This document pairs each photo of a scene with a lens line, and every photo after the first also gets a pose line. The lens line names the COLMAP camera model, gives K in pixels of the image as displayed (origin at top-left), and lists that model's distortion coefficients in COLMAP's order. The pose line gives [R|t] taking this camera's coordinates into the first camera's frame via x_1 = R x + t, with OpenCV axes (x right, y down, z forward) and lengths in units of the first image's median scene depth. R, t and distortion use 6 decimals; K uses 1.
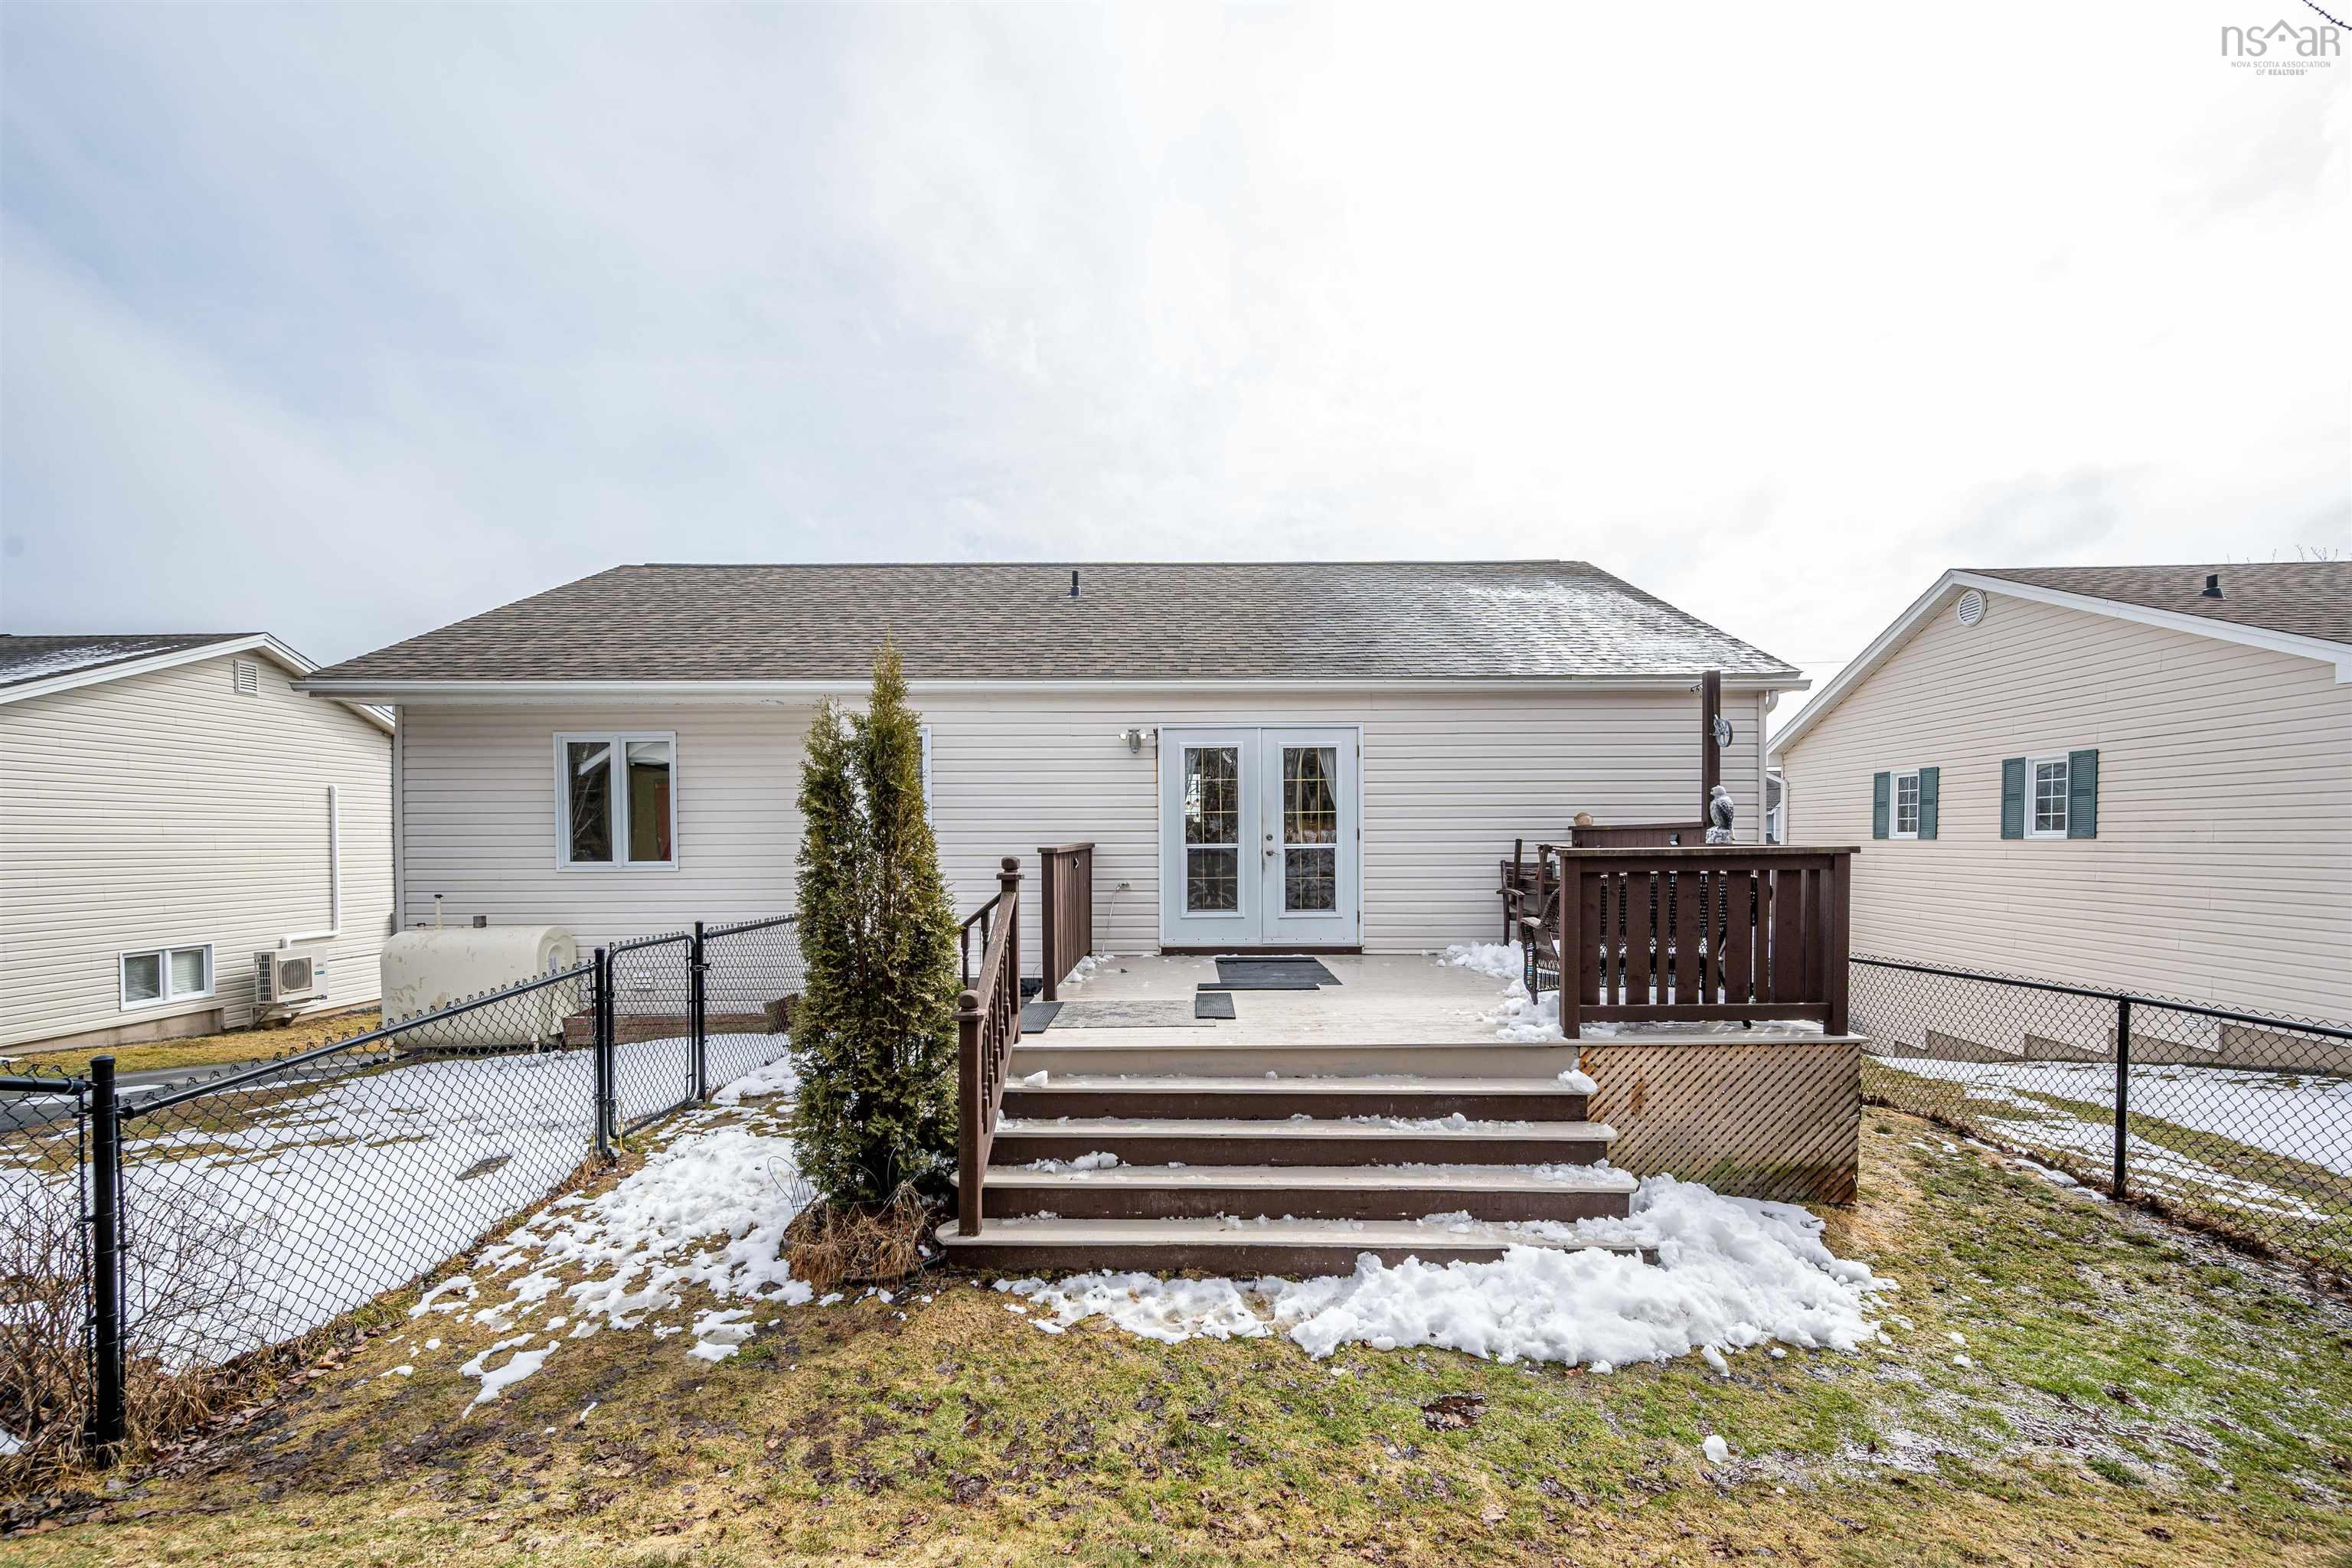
lens RADIAL K [[886.0, 0, 1177.5], [0, 886.0, 868.1], [0, 0, 1]] dist [-0.000811, 0.000009]
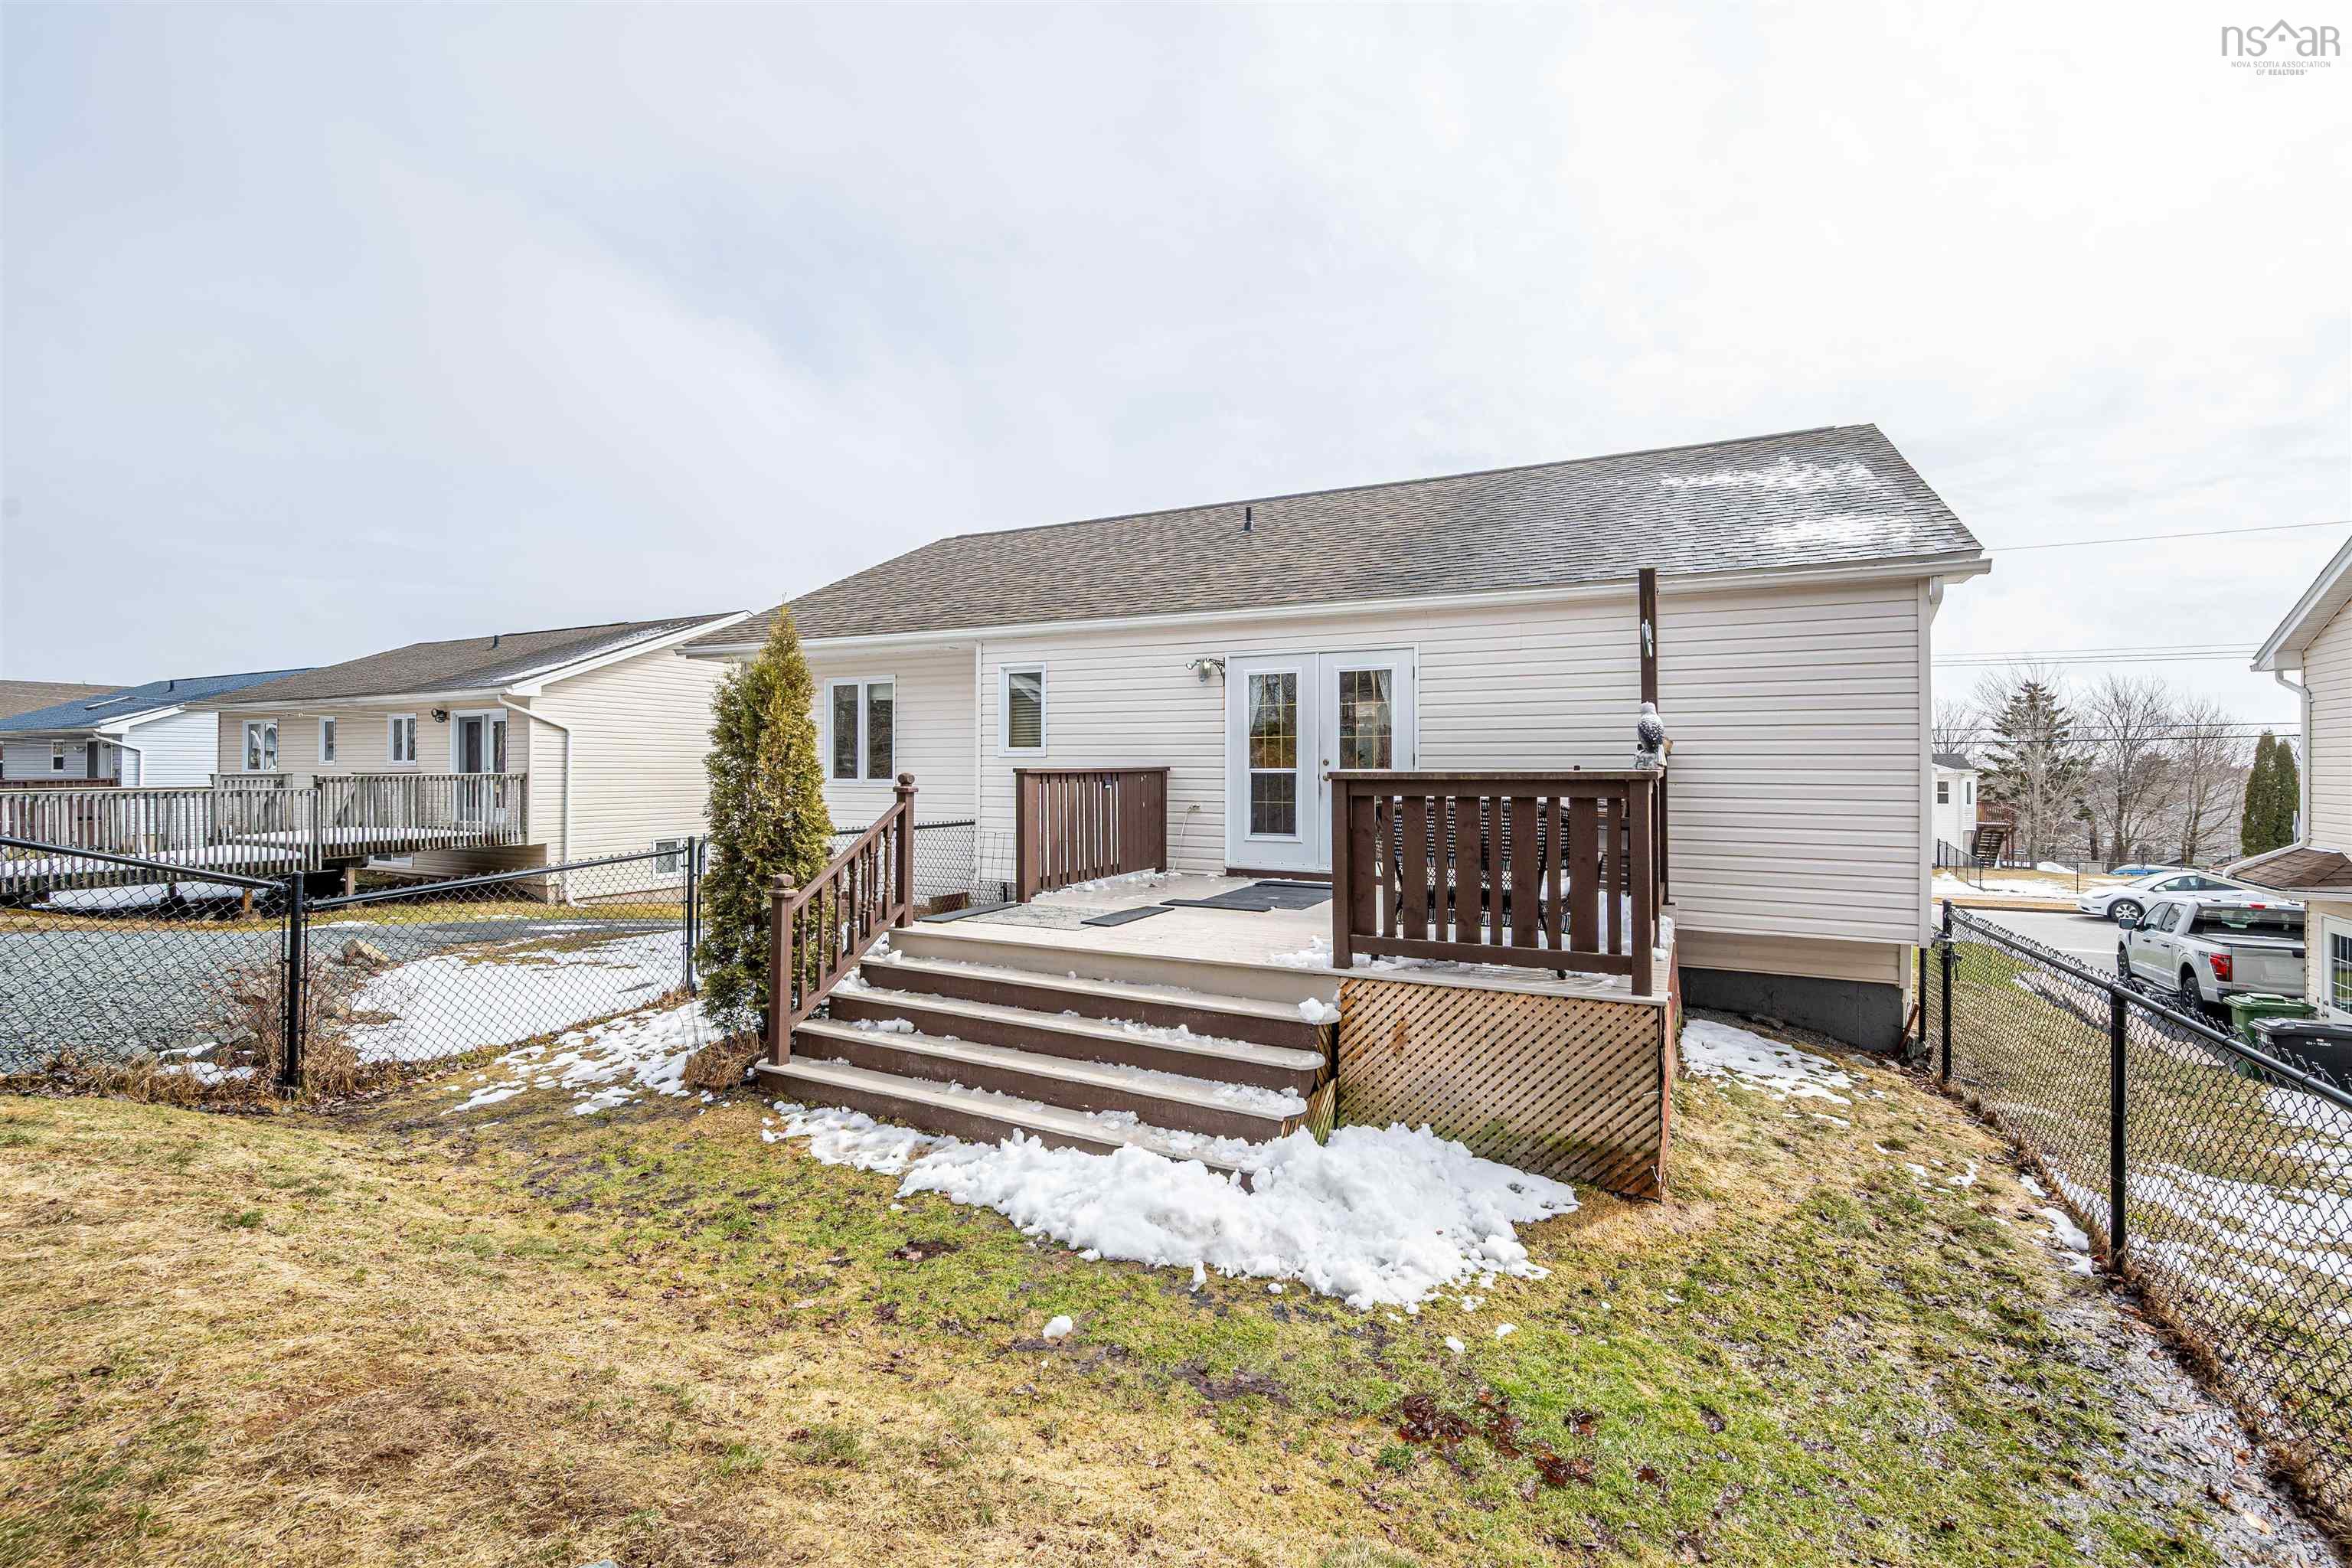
lens RADIAL K [[906.1, 0, 1182.2], [0, 906.1, 766.5], [0, 0, 1]] dist [-0.001132, -0.000313]
pose [[0.911035, 0.007822, -0.412255, 0.707836], [-0.022159, 0.999304, -0.030009, 0.007387], [0.411733, 0.036474, 0.910574, 0.026981]]
